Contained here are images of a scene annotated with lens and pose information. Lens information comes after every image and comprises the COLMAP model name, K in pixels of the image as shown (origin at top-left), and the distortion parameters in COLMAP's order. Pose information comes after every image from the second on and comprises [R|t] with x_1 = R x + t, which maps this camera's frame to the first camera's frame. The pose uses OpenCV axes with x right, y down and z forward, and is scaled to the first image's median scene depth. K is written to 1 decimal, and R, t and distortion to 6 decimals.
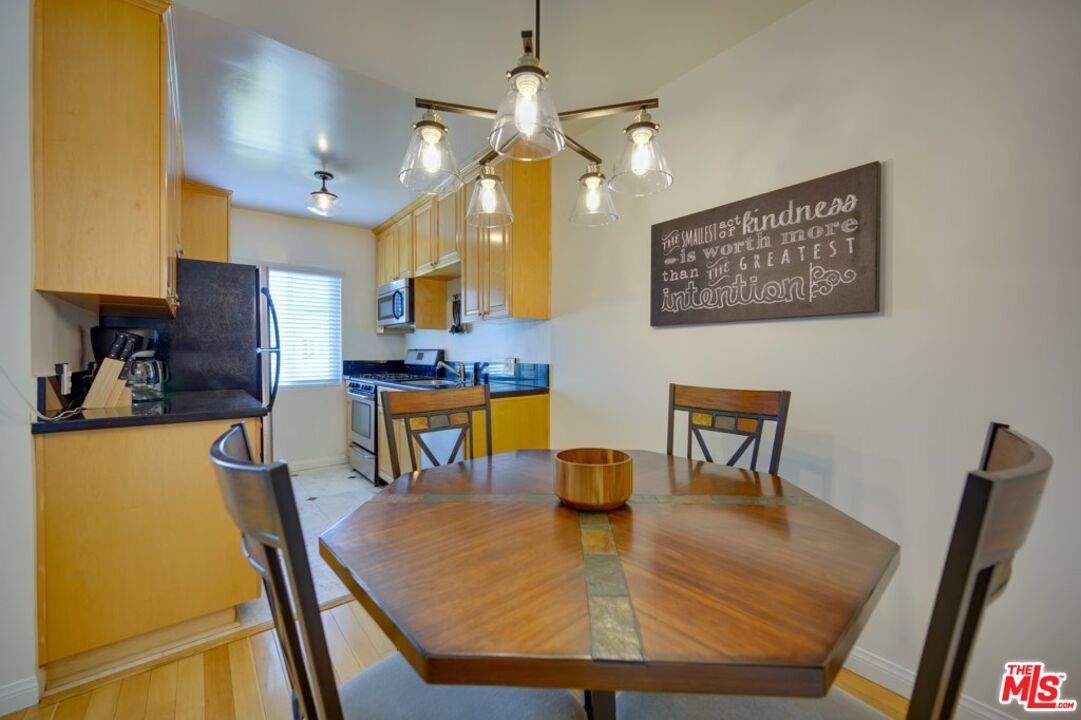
lens RADIAL K [[426.7, 0, 538.7], [0, 426.7, 359.6], [0, 0, 1]] dist [-0.000464, -0.000096]
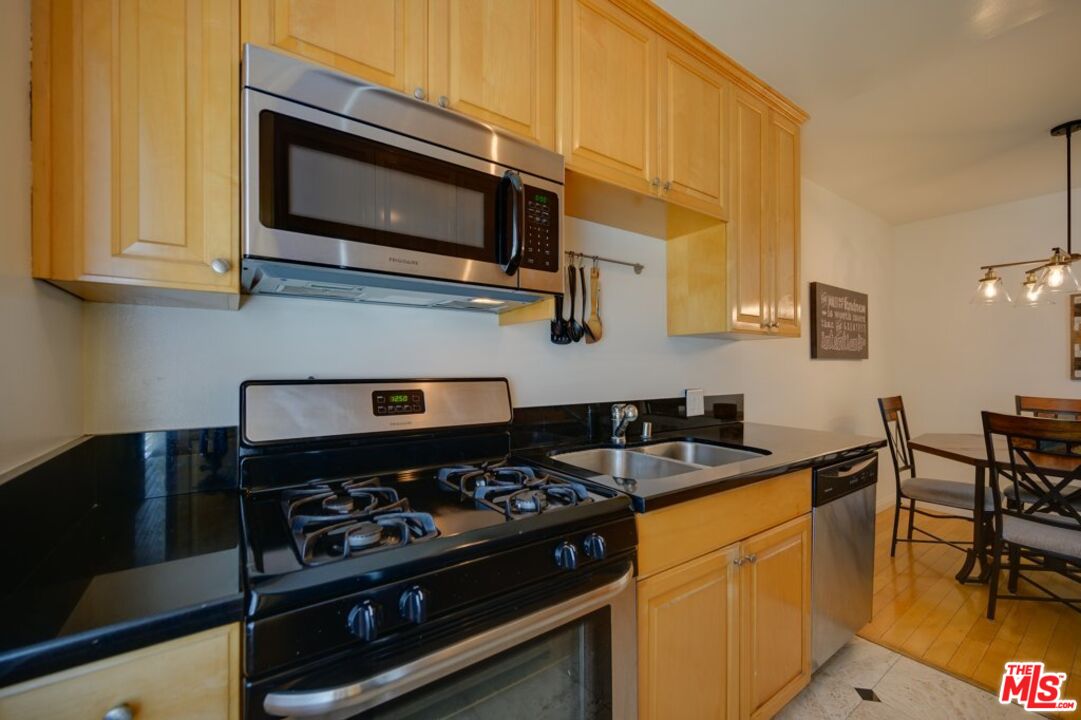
lens RADIAL K [[442.1, 0, 540.5], [0, 442.1, 360.0], [0, 0, 1]] dist [0.000506, -0.000080]
pose [[0.052774, 0.017143, 0.998459, -1.289091], [0.013393, 0.999751, -0.017873, -0.067285], [-0.998517, 0.014315, 0.052531, 2.010638]]
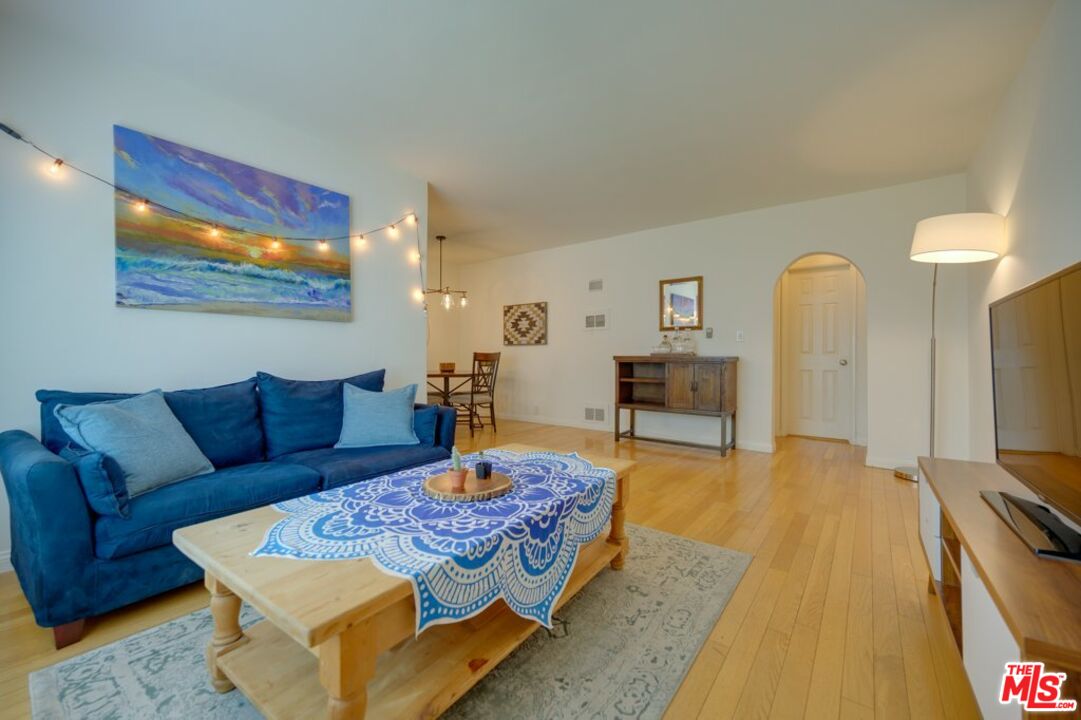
lens RADIAL K [[426.7, 0, 538.7], [0, 426.7, 359.6], [0, 0, 1]] dist [-0.000464, -0.000096]
pose [[-0.234402, -0.001862, 0.972138, -2.934504], [0.013162, 0.999900, 0.005089, 0.102597], [-0.972051, 0.013989, -0.234354, 0.662793]]
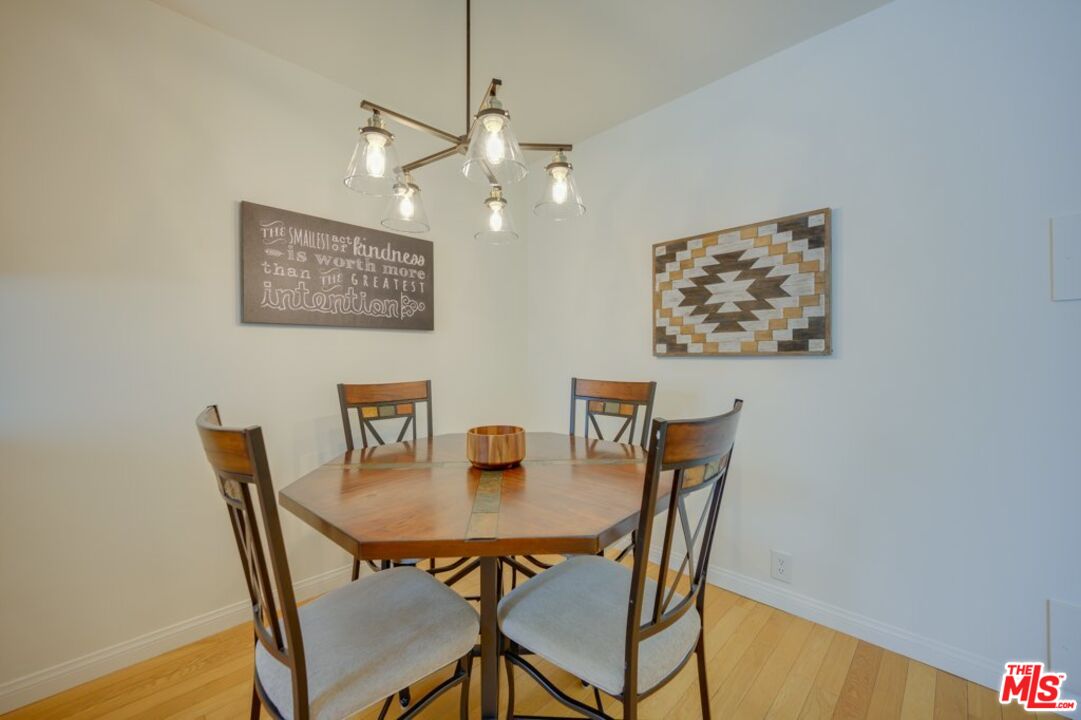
lens RADIAL K [[426.7, 0, 538.7], [0, 426.7, 359.6], [0, 0, 1]] dist [-0.000464, -0.000096]
pose [[-0.118095, -0.002426, 0.992999, -0.710907], [0.017410, 0.999838, 0.004513, 0.001362], [-0.992850, 0.017822, -0.118033, 0.598729]]
